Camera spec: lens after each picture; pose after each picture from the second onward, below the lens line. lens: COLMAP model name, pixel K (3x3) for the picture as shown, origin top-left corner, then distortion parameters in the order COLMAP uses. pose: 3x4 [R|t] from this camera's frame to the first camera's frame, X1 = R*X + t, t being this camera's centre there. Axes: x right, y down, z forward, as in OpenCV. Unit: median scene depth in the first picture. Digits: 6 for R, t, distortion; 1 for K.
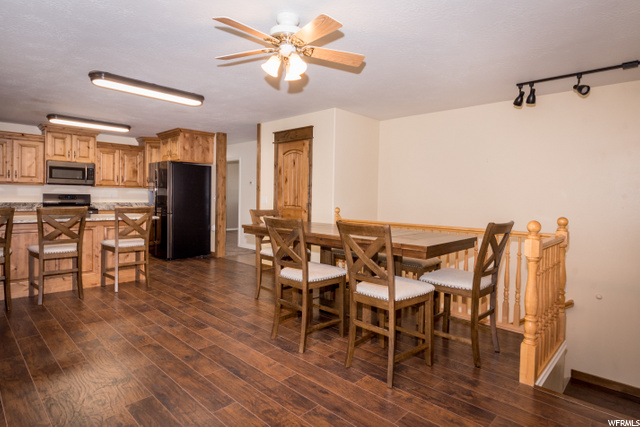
lens RADIAL K [[353.4, 0, 322.1], [0, 353.4, 210.1], [0, 0, 1]] dist [0.001555, 0.000294]
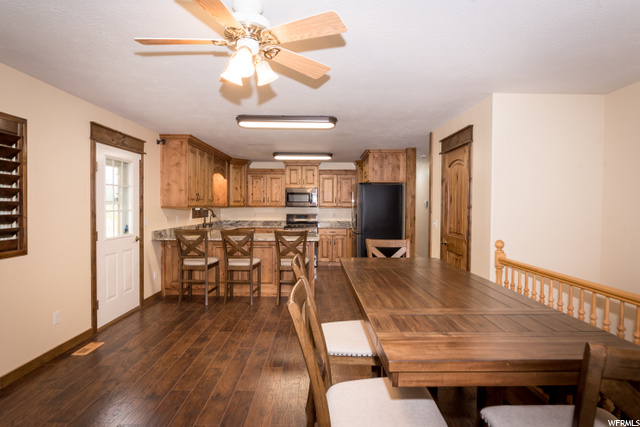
lens RADIAL K [[346.4, 0, 320.0], [0, 346.4, 213.5], [0, 0, 1]] dist [0.001943, 0.000025]
pose [[0.700492, 0.001150, -0.713660, 0.205039], [-0.021895, 0.999563, -0.019880, -0.027885], [0.713325, 0.029552, 0.700210, 0.222465]]
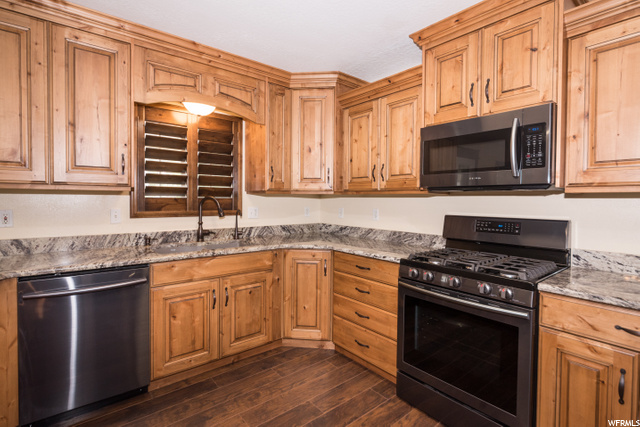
lens RADIAL K [[318.3, 0, 320.0], [0, 318.3, 213.5], [0, 0, 1]] dist [-0.000421, -0.000124]
pose [[-0.095737, 0.023032, -0.995140, -0.433923], [-0.052549, 0.998221, 0.028159, -0.054121], [0.994019, 0.054989, -0.094356, 0.950703]]
